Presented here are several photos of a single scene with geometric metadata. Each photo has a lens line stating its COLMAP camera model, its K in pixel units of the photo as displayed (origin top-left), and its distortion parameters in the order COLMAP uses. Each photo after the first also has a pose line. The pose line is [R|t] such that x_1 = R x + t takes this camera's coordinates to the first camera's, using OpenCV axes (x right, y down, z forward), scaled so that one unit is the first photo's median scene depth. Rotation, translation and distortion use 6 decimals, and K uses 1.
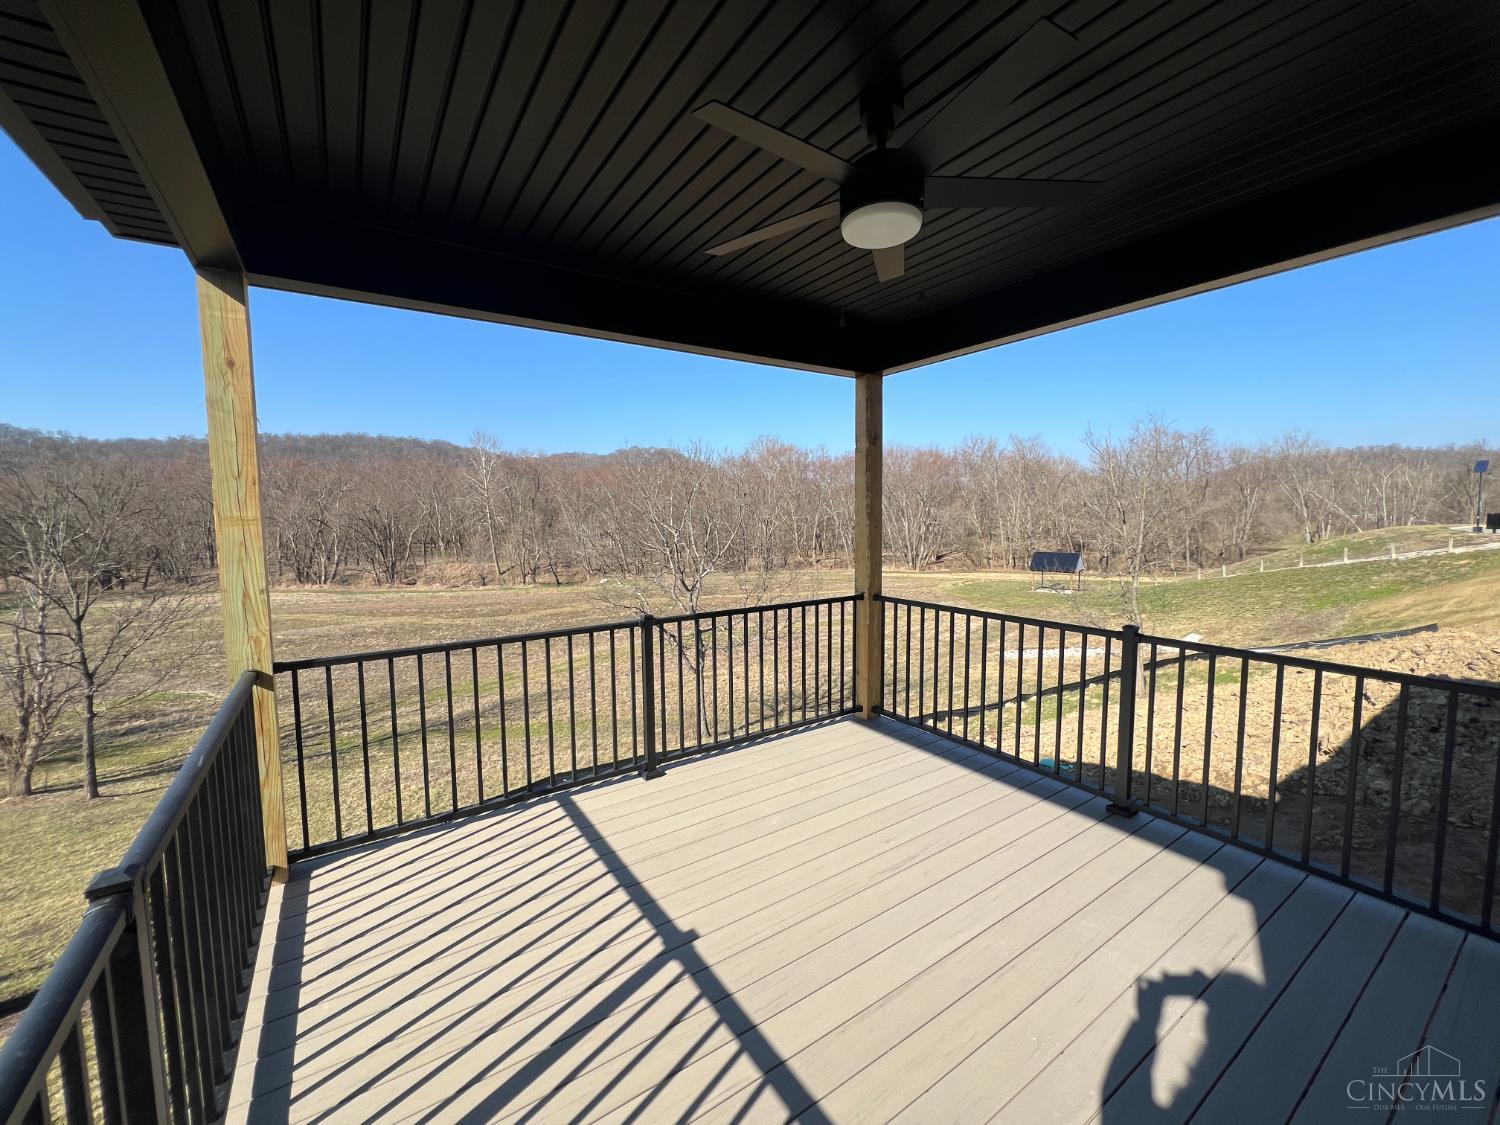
lens RADIAL K [[600.5, 0, 751.7], [0, 600.5, 561.3], [0, 0, 1]] dist [-0.001409, -0.000117]
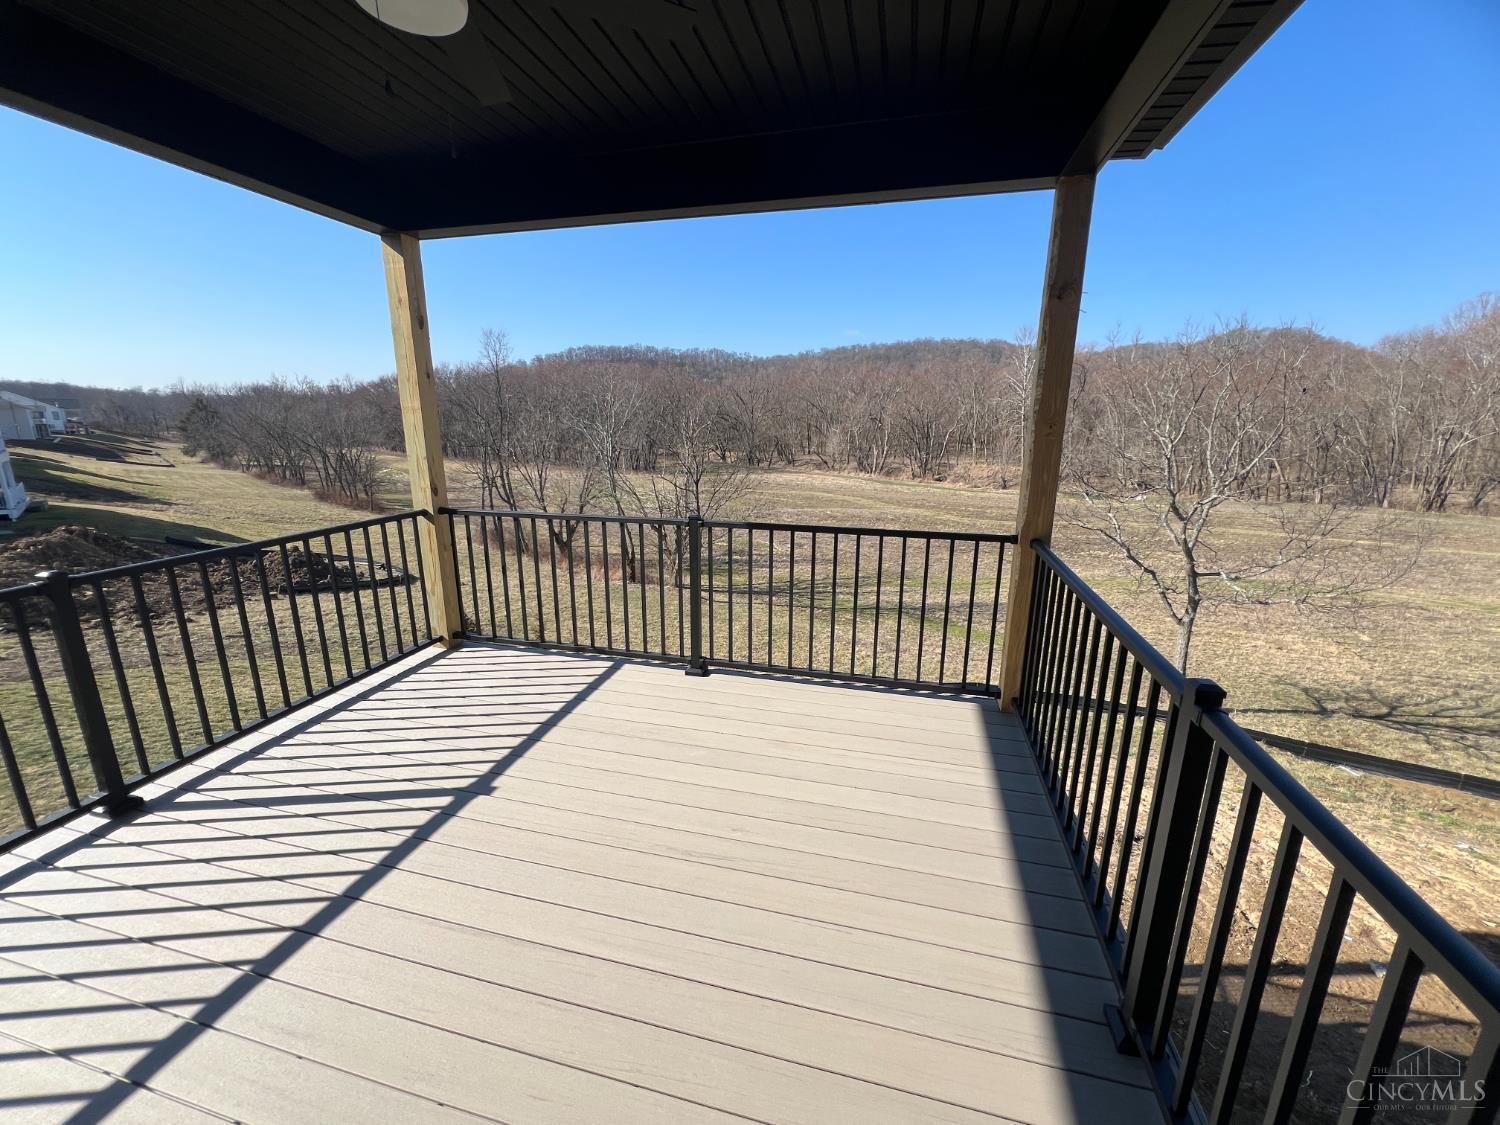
lens RADIAL K [[600.5, 0, 748.3], [0, 600.5, 561.6], [0, 0, 1]] dist [-0.001409, -0.000117]
pose [[0.663594, 0.189994, -0.723564, 0.125488], [-0.072308, 0.978973, 0.190745, -0.006155], [0.744590, -0.074258, 0.663379, 0.085329]]
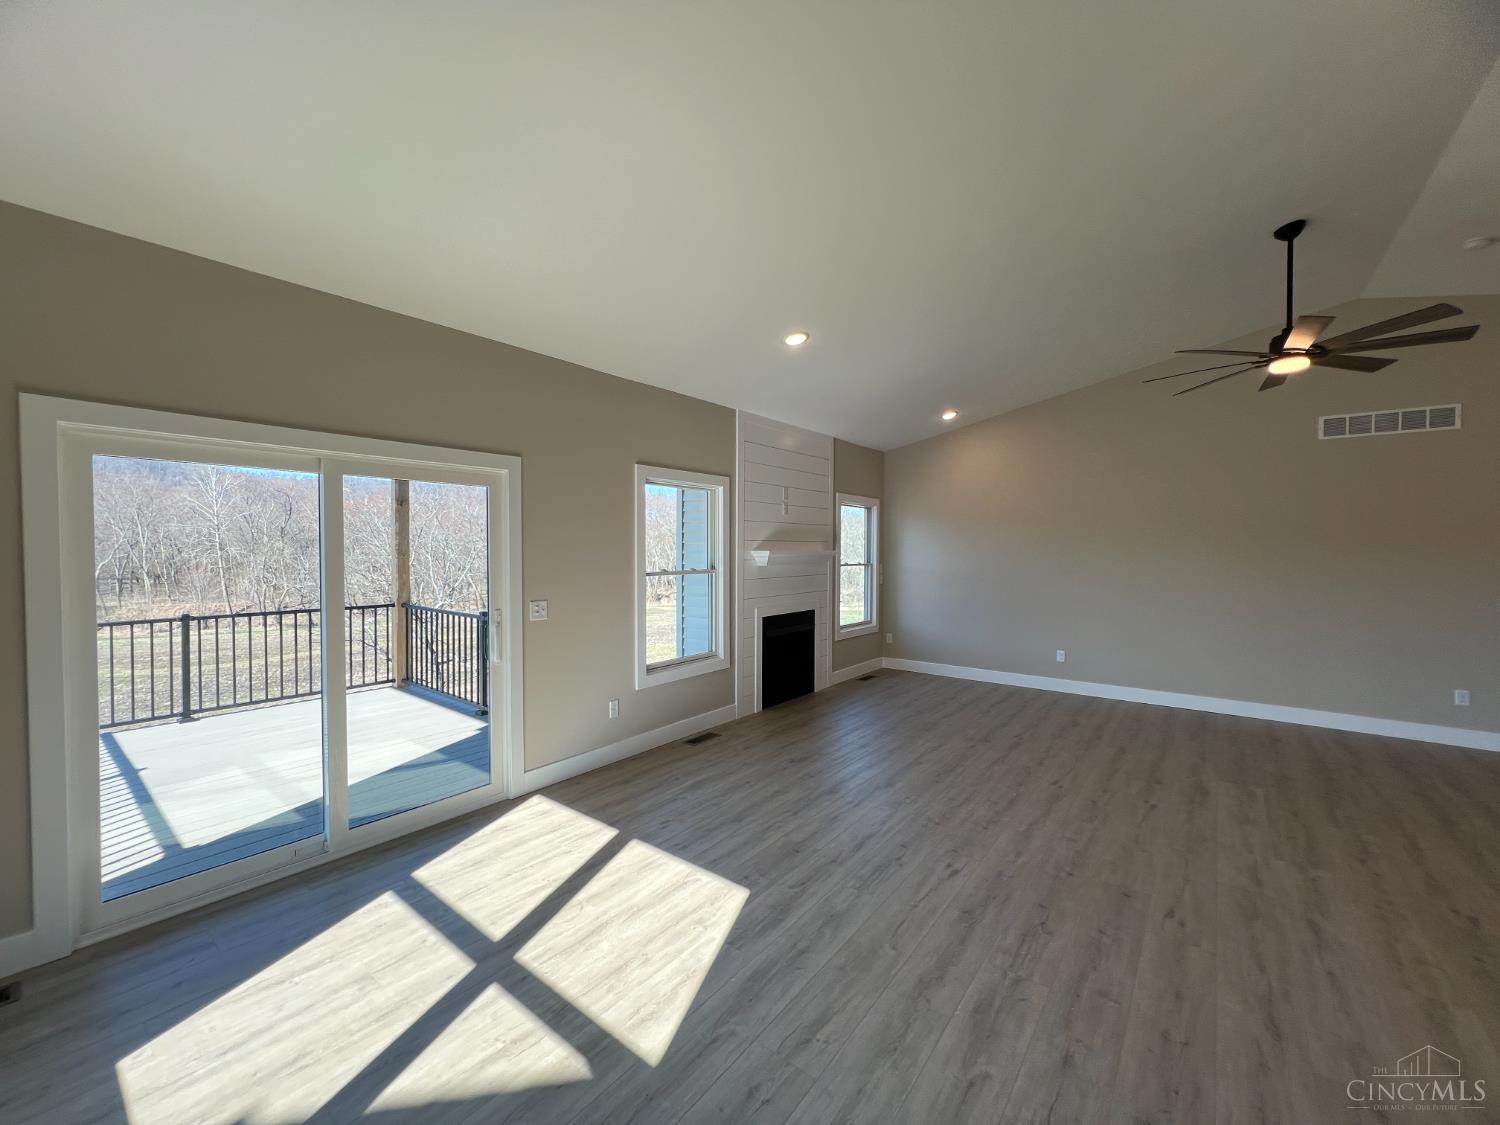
lens RADIAL K [[598.1, 0, 750.6], [0, 598.1, 561.9], [0, 0, 1]] dist [-0.003848, 0.000715]
pose [[0.952157, 0.007867, 0.305508, 0.151593], [0.010025, 0.998326, -0.056954, 0.012057], [-0.305445, 0.057292, 0.950485, -0.184763]]
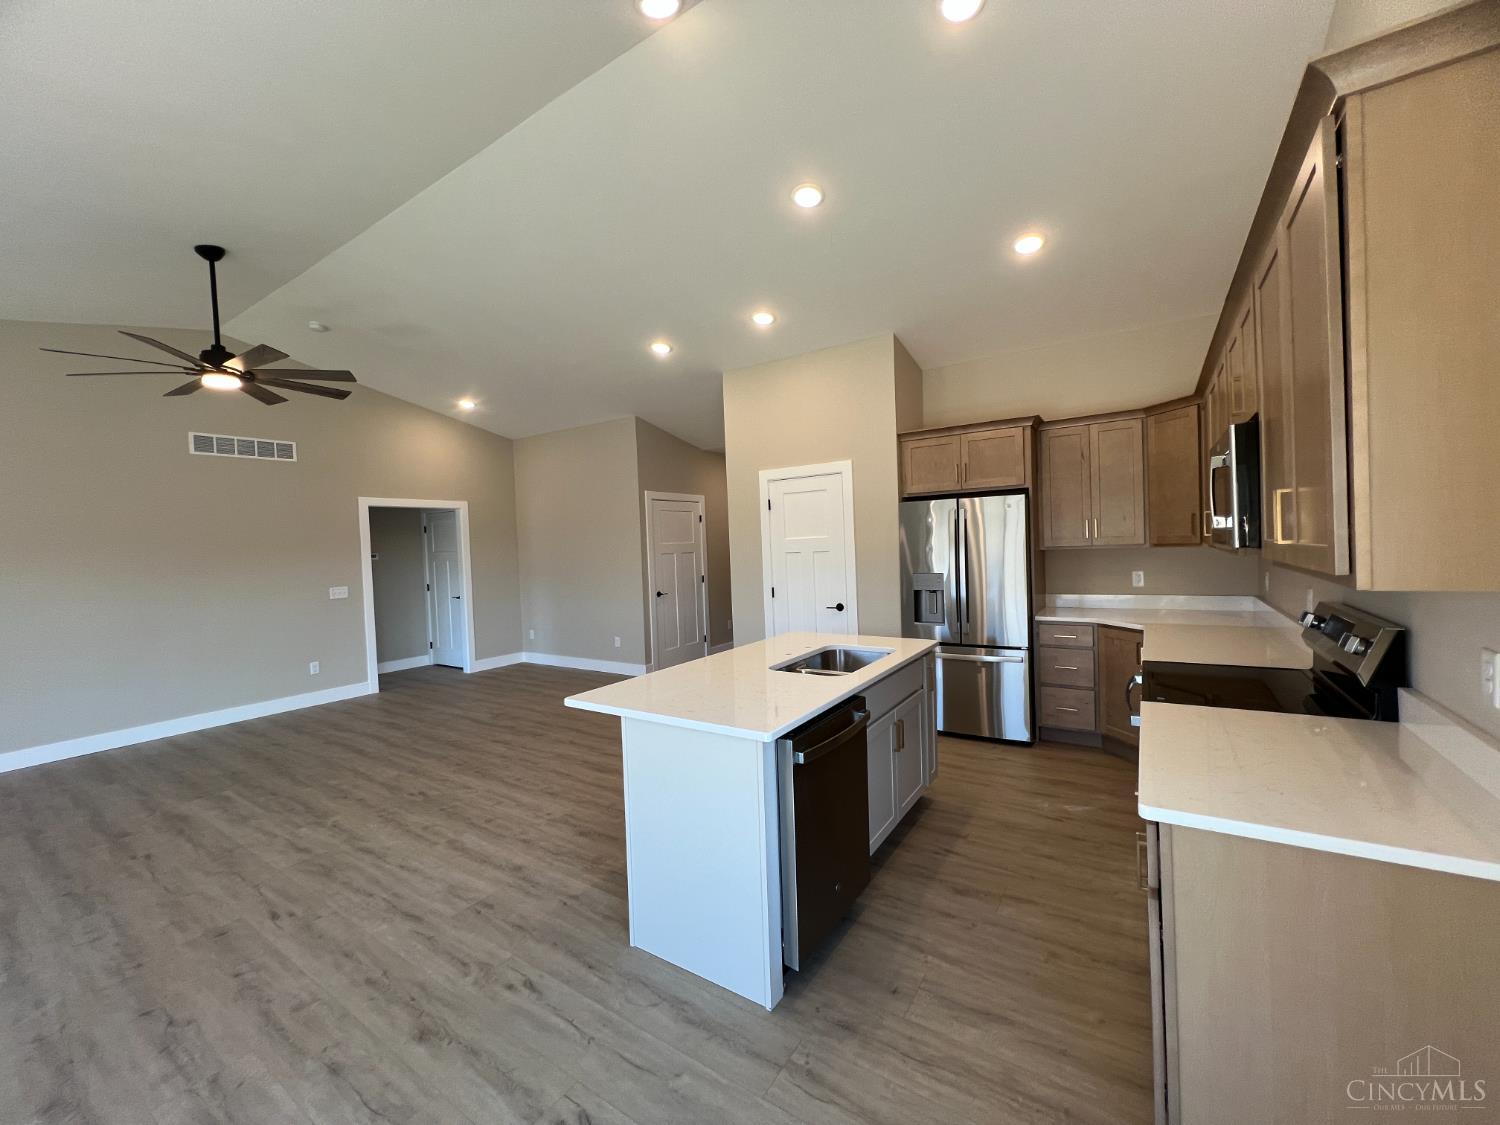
lens RADIAL K [[598.1, 0, 751.1], [0, 598.1, 558.1], [0, 0, 1]] dist [-0.003848, 0.000715]
pose [[-0.379067, 0.002452, 0.925366, 0.114525], [0.118725, 0.991861, 0.046006, 0.011189], [-0.917721, 0.127303, -0.376273, -0.133935]]
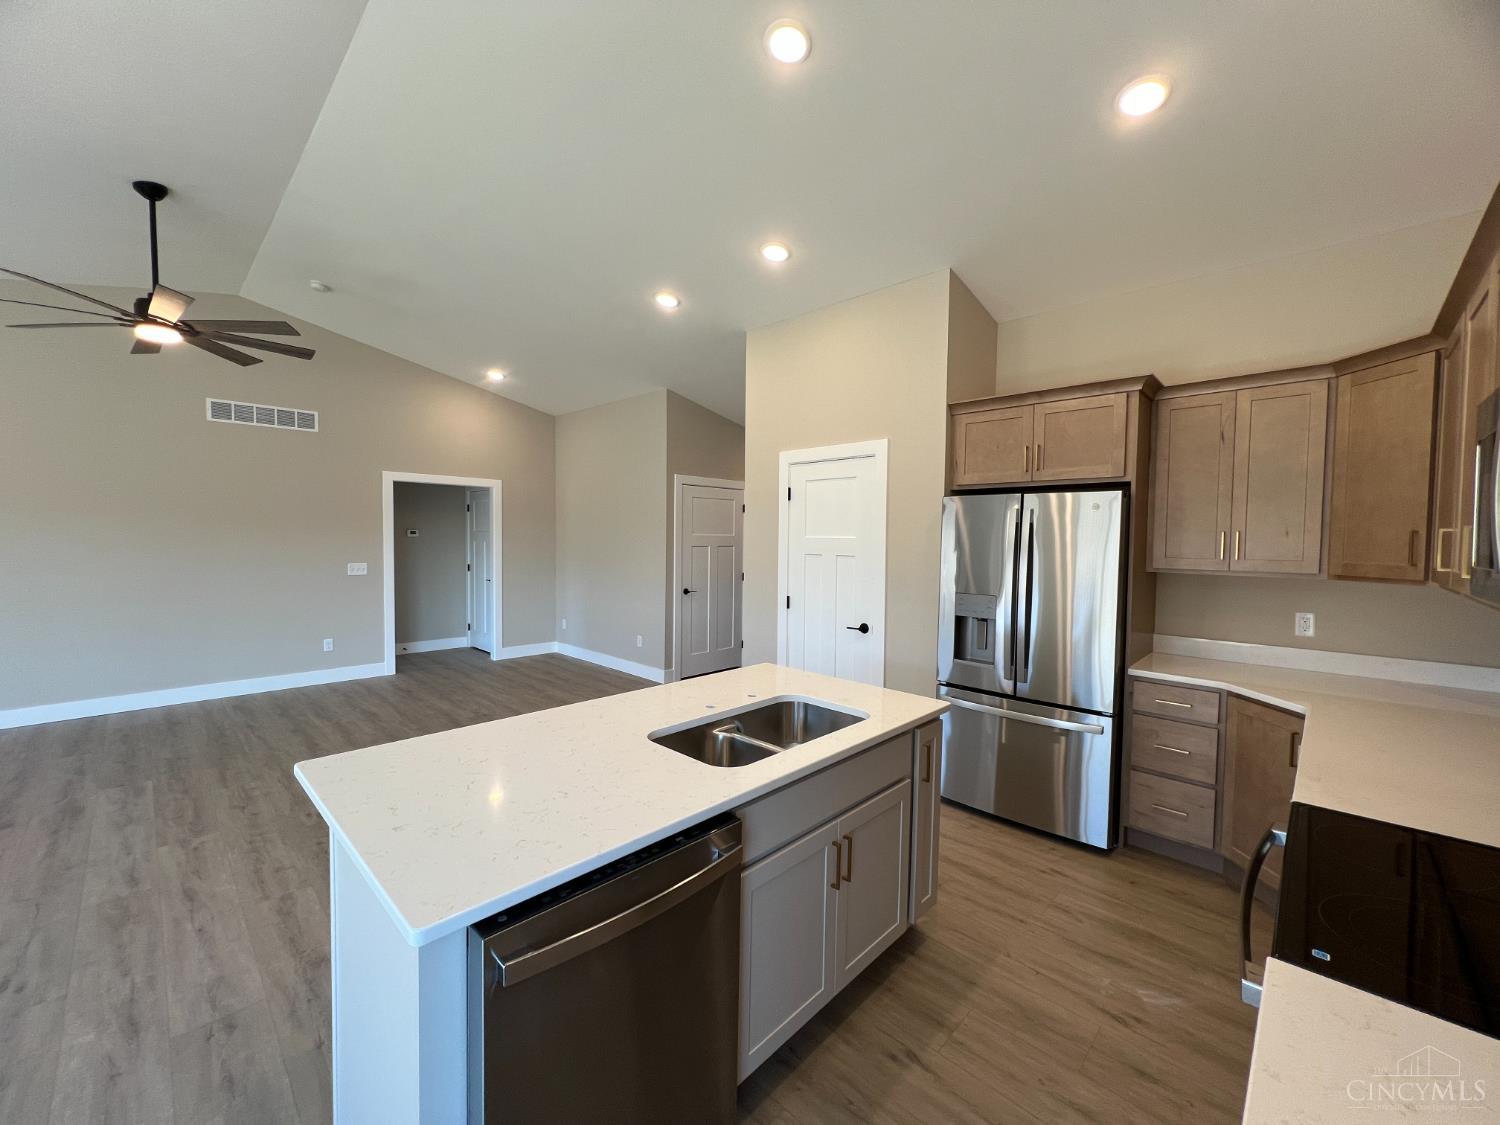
lens RADIAL K [[598.1, 0, 751.4], [0, 598.1, 558.7], [0, 0, 1]] dist [-0.003848, 0.000715]
pose [[-0.202735, -0.028551, 0.978817, 0.156128], [0.071406, 0.996483, 0.043856, 0.014115], [-0.976627, 0.078785, -0.199983, -0.197105]]
